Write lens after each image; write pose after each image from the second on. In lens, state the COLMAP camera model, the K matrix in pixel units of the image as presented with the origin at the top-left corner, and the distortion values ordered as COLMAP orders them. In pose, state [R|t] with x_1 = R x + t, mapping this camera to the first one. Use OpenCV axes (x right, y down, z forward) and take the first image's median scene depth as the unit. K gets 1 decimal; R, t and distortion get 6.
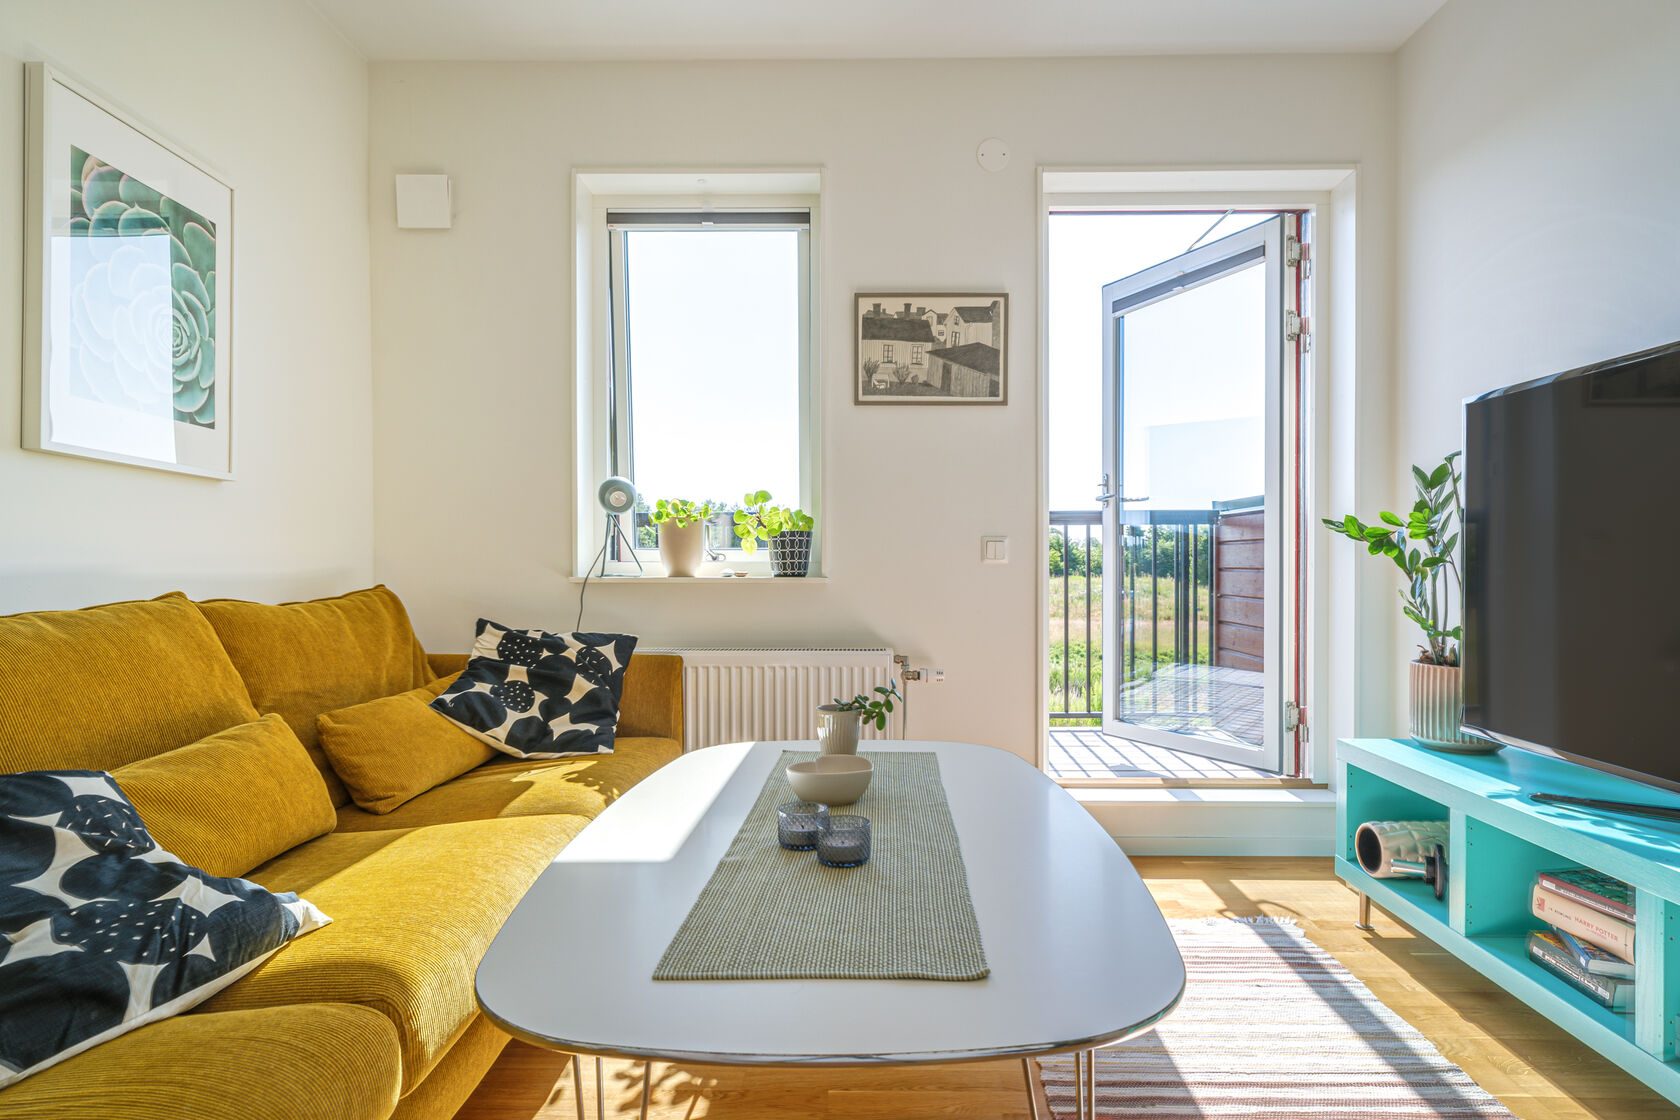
lens RADIAL K [[898.7, 0, 874.0], [0, 898.7, 584.9], [0, 0, 1]] dist [-0.005478, 0.002916]
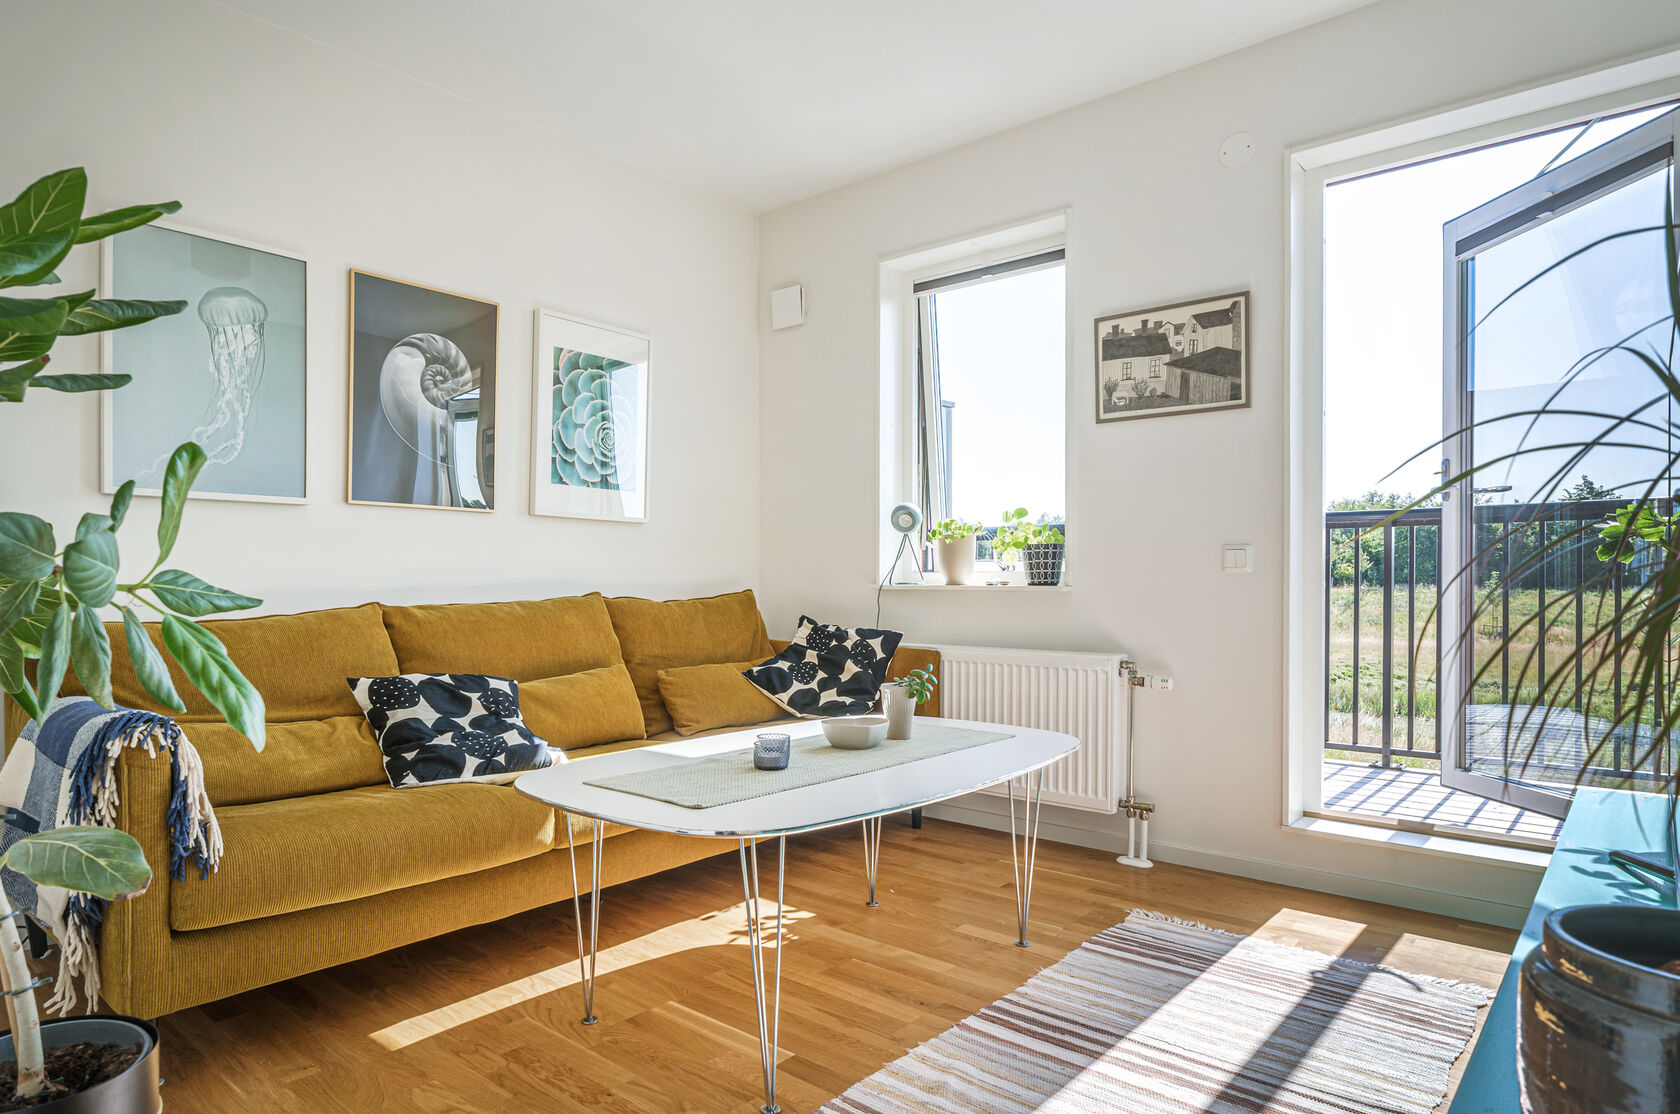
lens RADIAL K [[979.9, 0, 793.0], [0, 979.9, 597.0], [0, 0, 1]] dist [-0.010766, 0.008025]
pose [[0.754693, 0.012025, -0.655968, 0.478787], [-0.011011, 0.999923, 0.005661, 0.001741], [0.655986, 0.002951, 0.754767, -0.108650]]
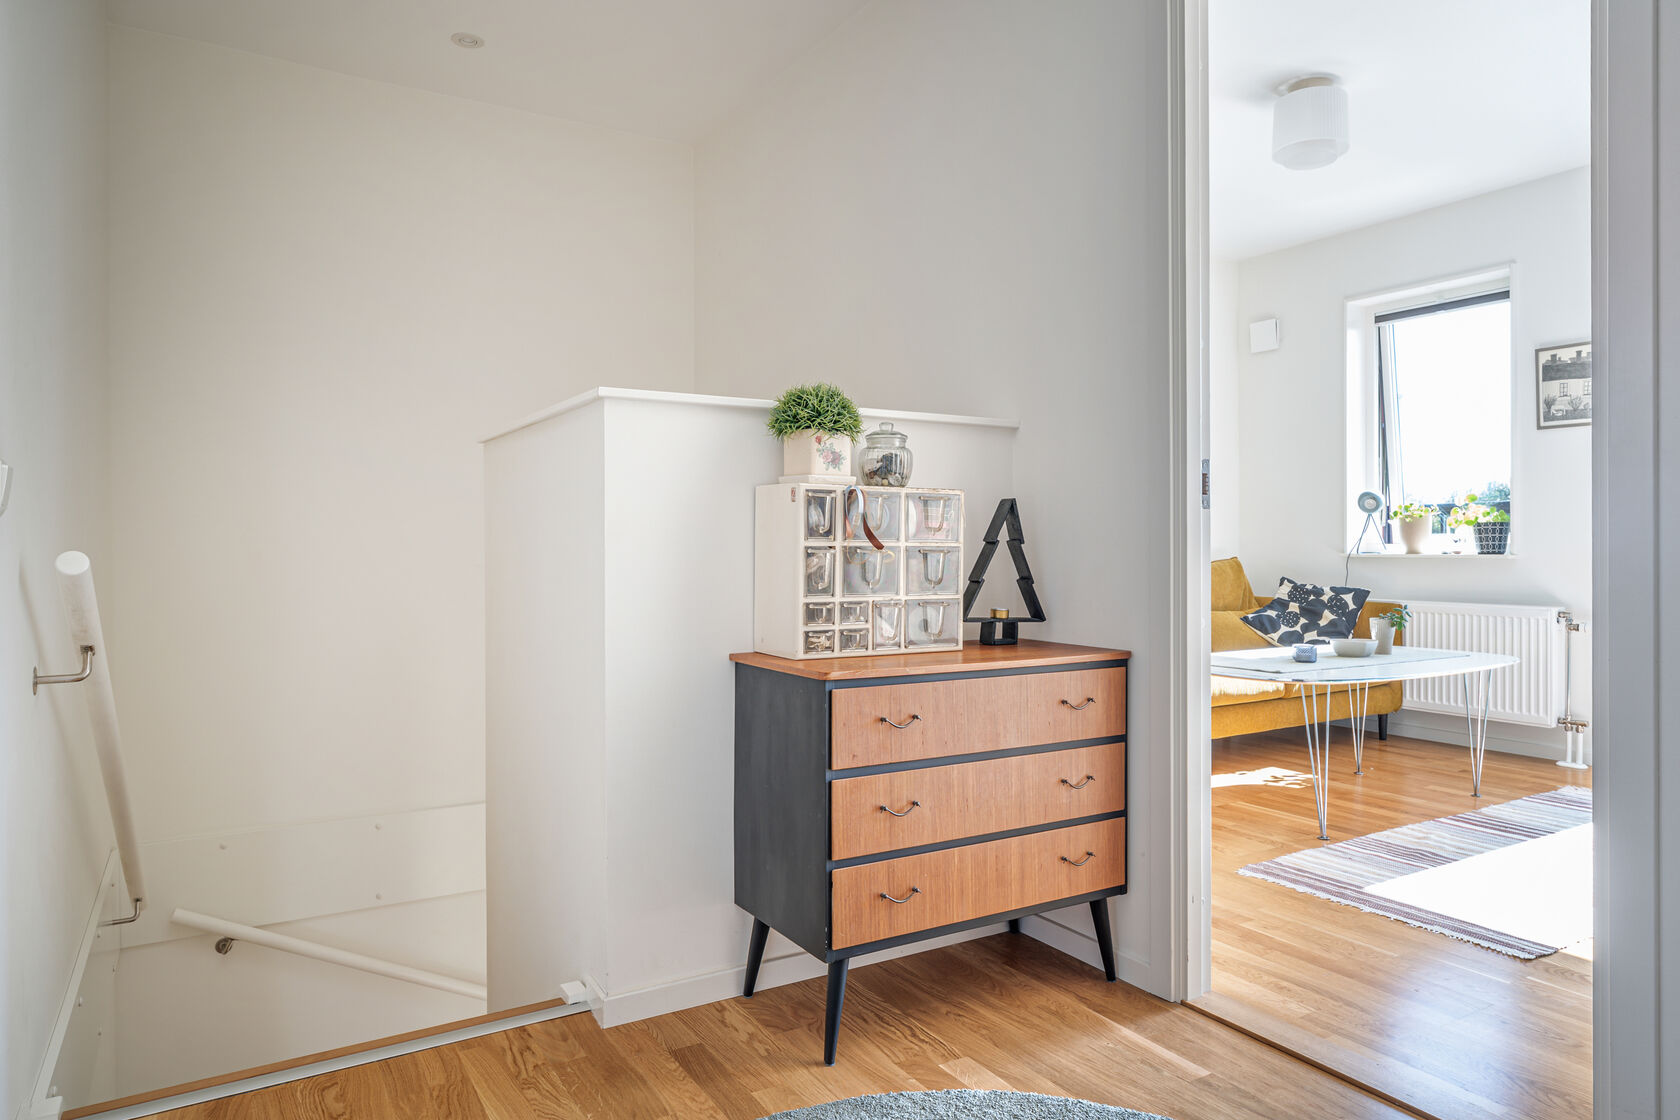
lens RADIAL K [[1117.4, 0, 825.7], [0, 1117.4, 547.0], [0, 0, 1]] dist [-0.003261, 0.014113]
pose [[0.533911, -0.000418, -0.845541, 0.864443], [-0.014328, 0.999852, -0.009542, 0.011962], [0.845419, 0.017210, 0.533826, -0.852851]]
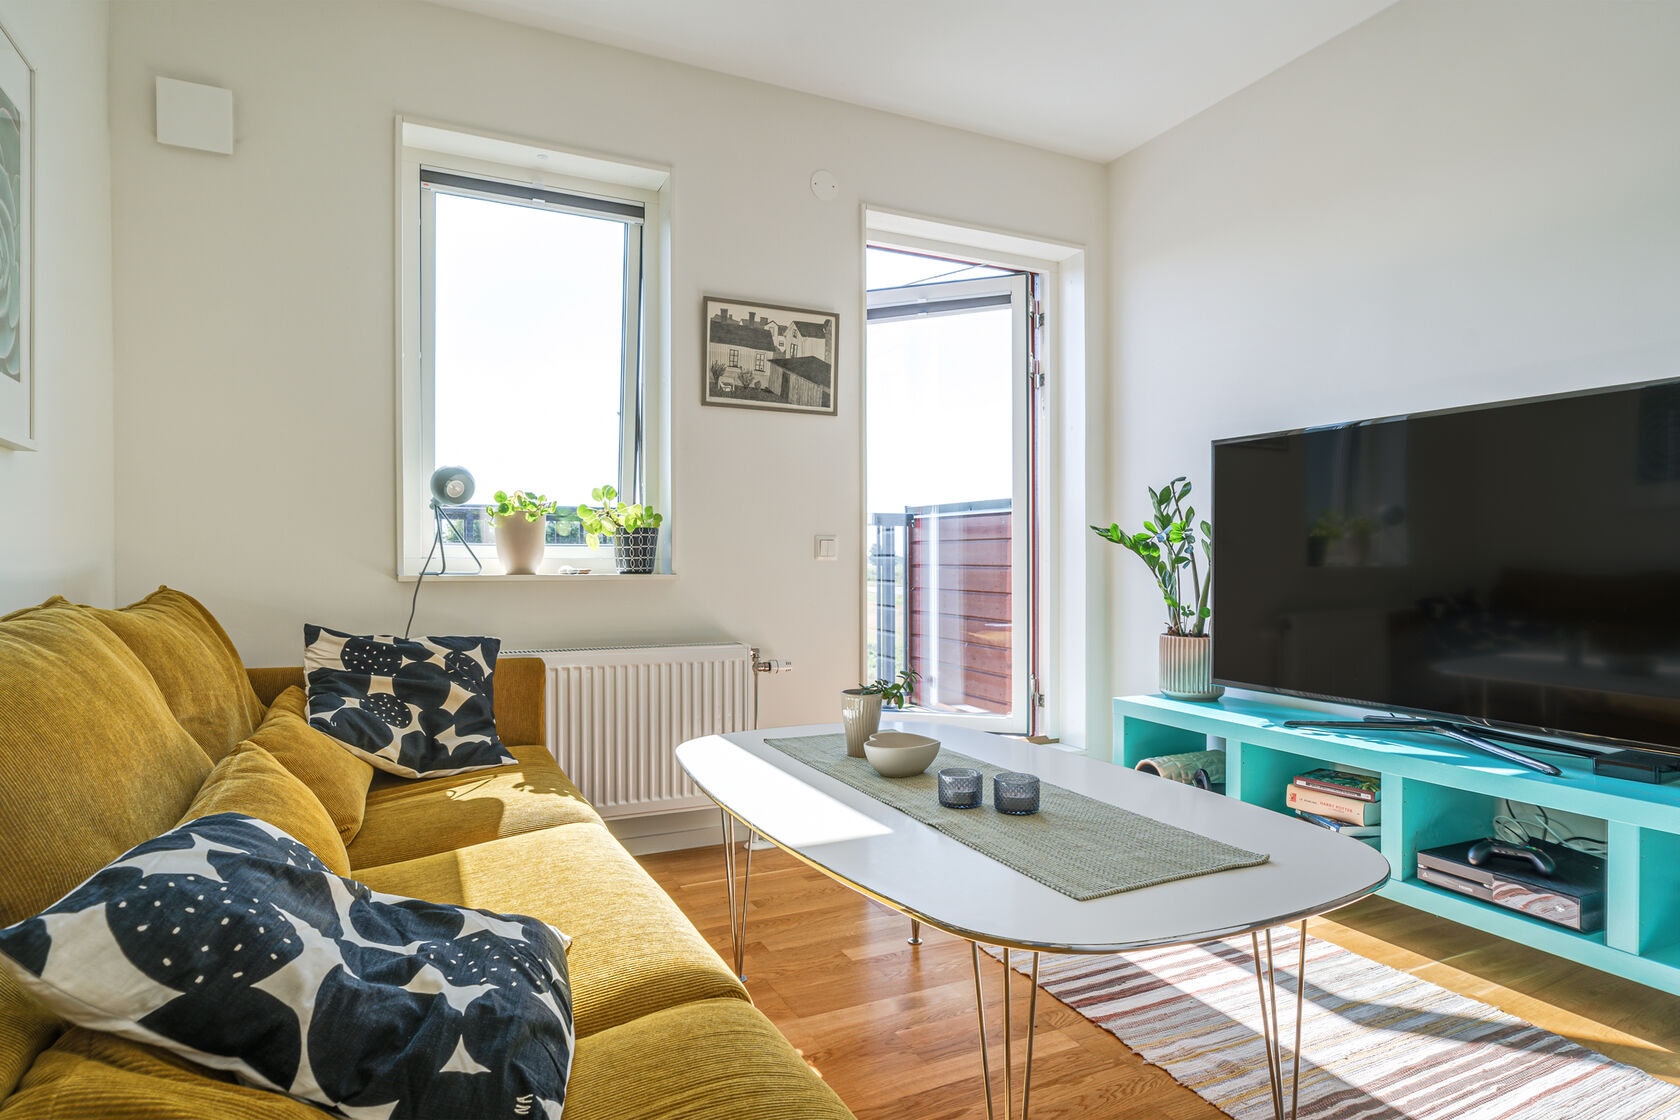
lens RADIAL K [[898.7, 0, 851.4], [0, 898.7, 578.5], [0, 0, 1]] dist [-0.005478, 0.002916]
pose [[0.899356, -0.007570, 0.437151, -0.324164], [0.009217, 0.999956, -0.001646, 0.000153], [-0.437119, 0.005510, 0.899387, 0.008151]]
